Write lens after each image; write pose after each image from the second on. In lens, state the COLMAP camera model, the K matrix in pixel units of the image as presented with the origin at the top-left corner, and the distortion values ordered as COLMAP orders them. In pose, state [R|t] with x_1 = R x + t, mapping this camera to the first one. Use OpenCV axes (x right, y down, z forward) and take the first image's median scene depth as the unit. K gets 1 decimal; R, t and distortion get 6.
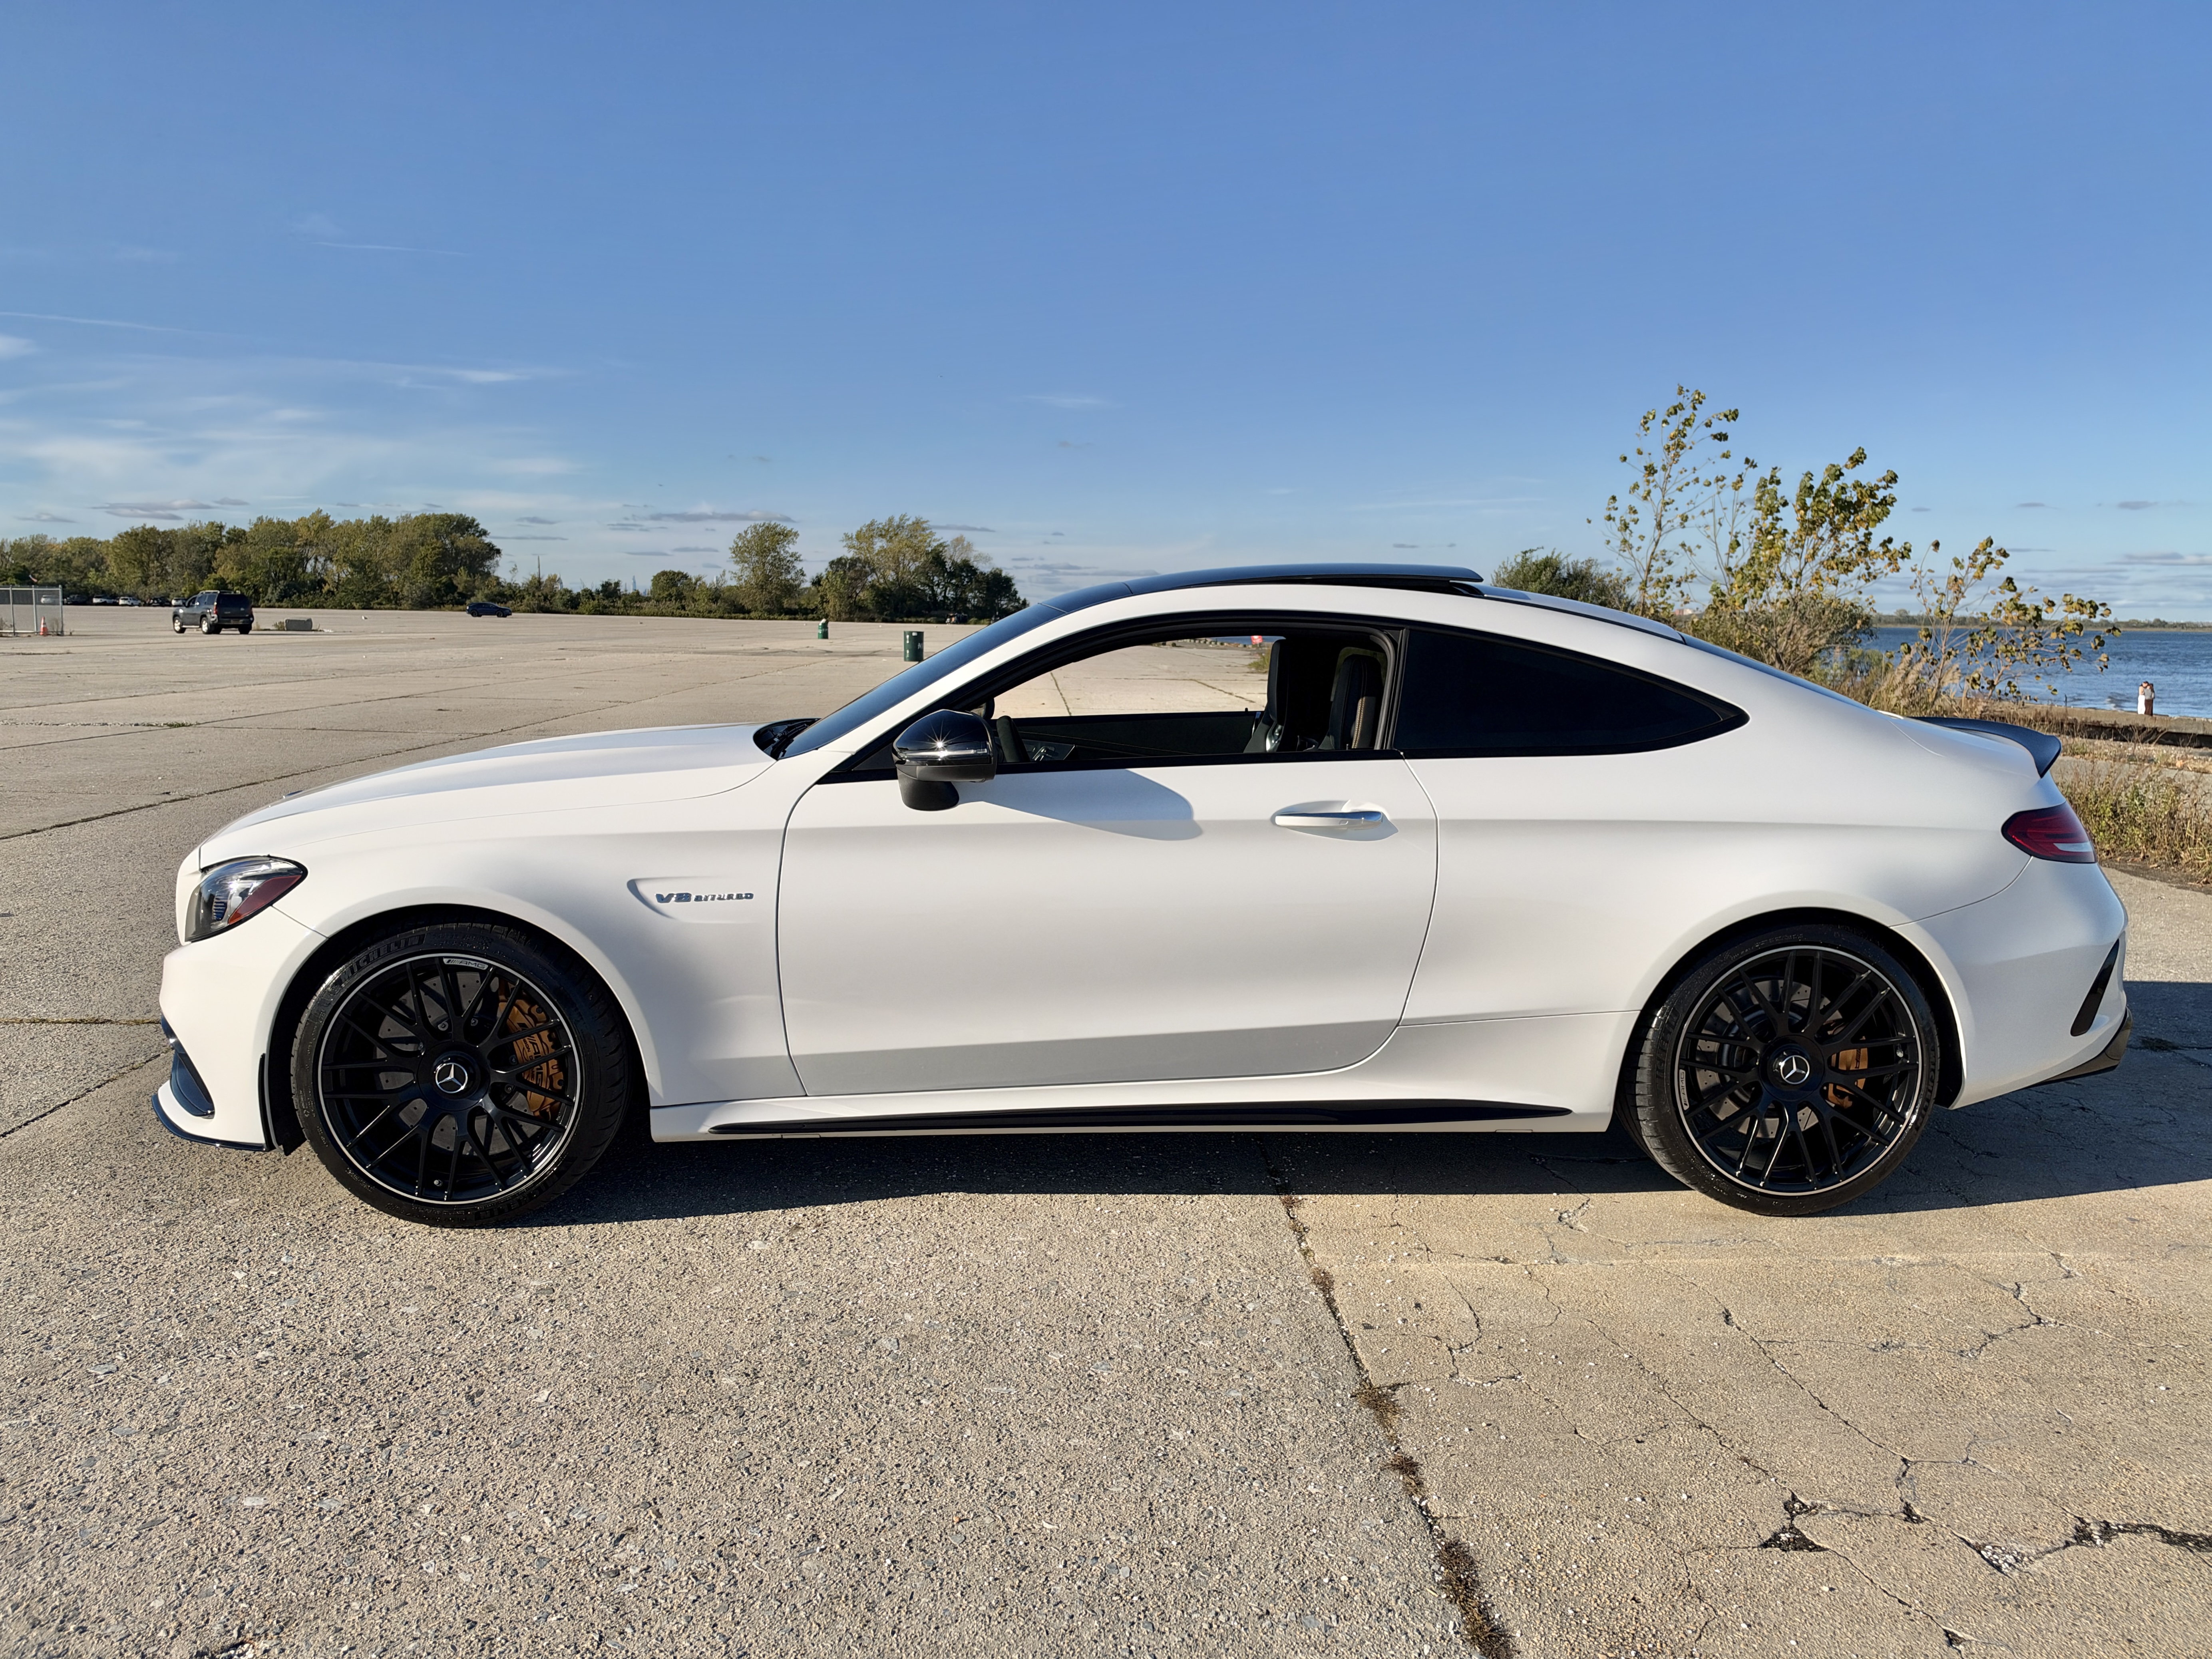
lens RADIAL K [[1594.2, 0, 1106.0], [0, 1594.2, 829.5], [0, 0, 1]] dist [0.074067, -0.119087]
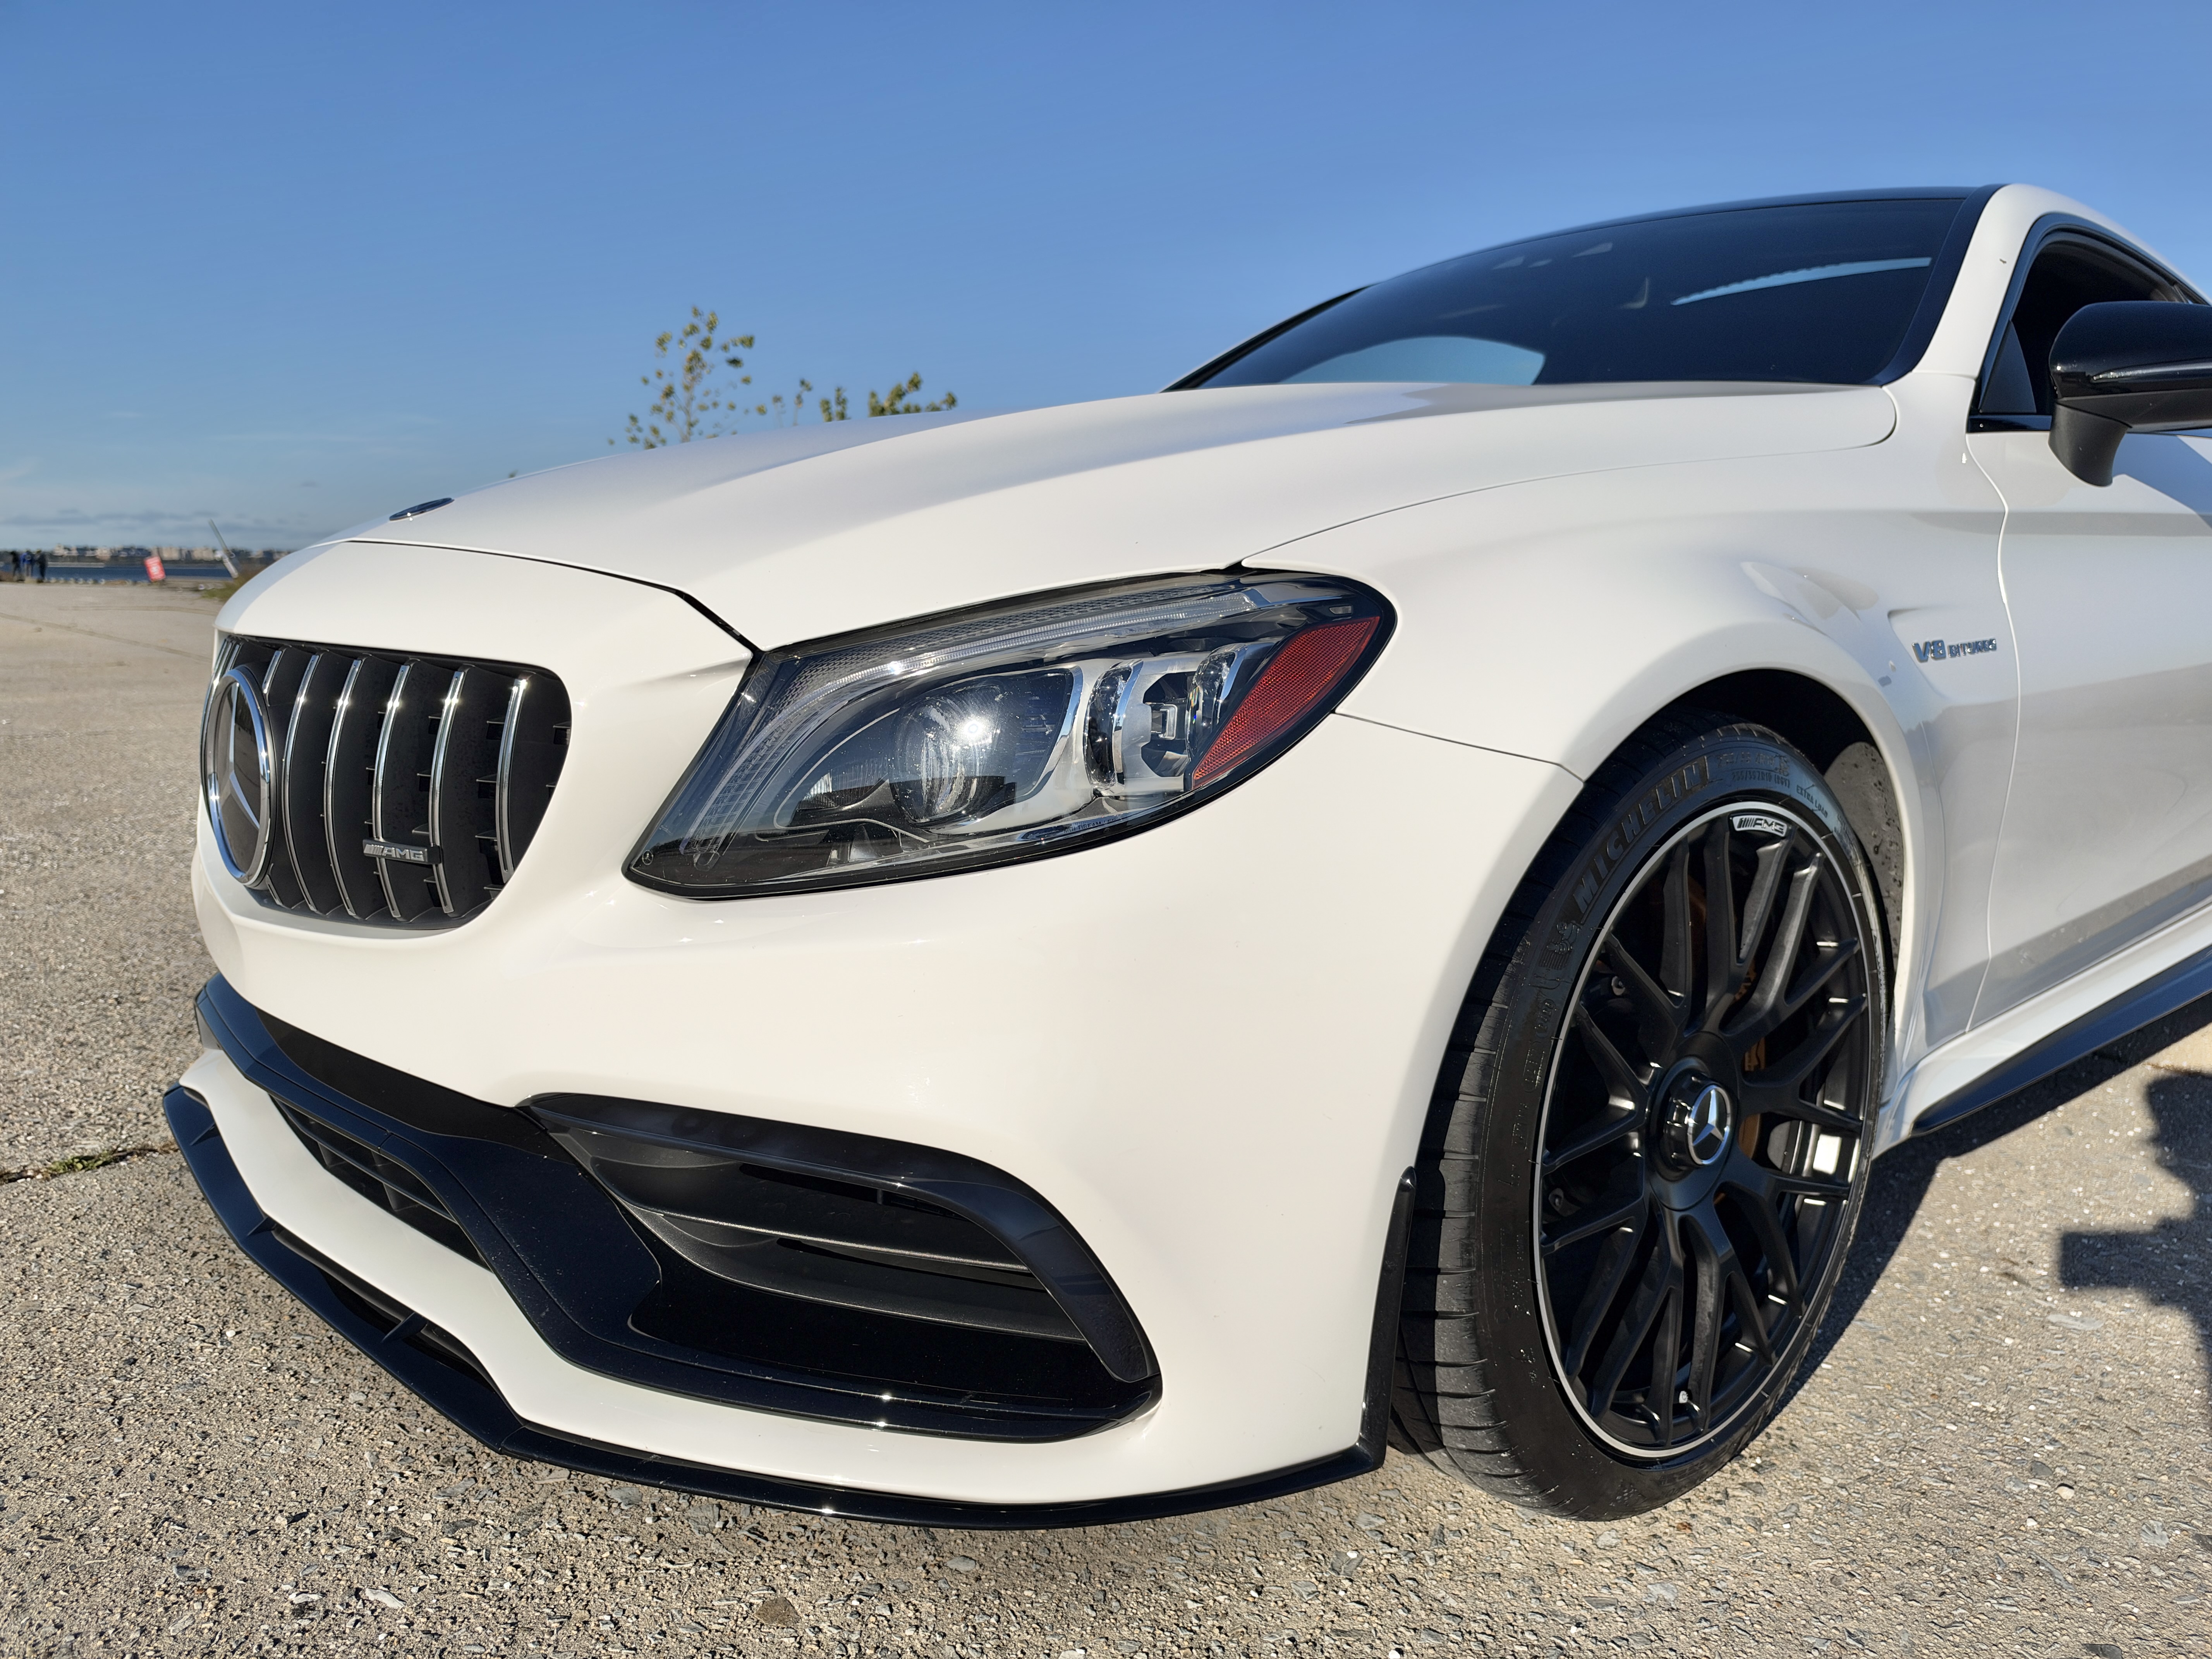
lens RADIAL K [[1594.2, 0, 1106.0], [0, 1594.2, 829.5], [0, 0, 1]] dist [0.074067, -0.119087]
pose [[0.791550, -0.100389, 0.602802, -0.727572], [0.081264, 0.994946, 0.058986, 0.045828], [-0.605677, 0.002296, 0.795707, 0.747513]]
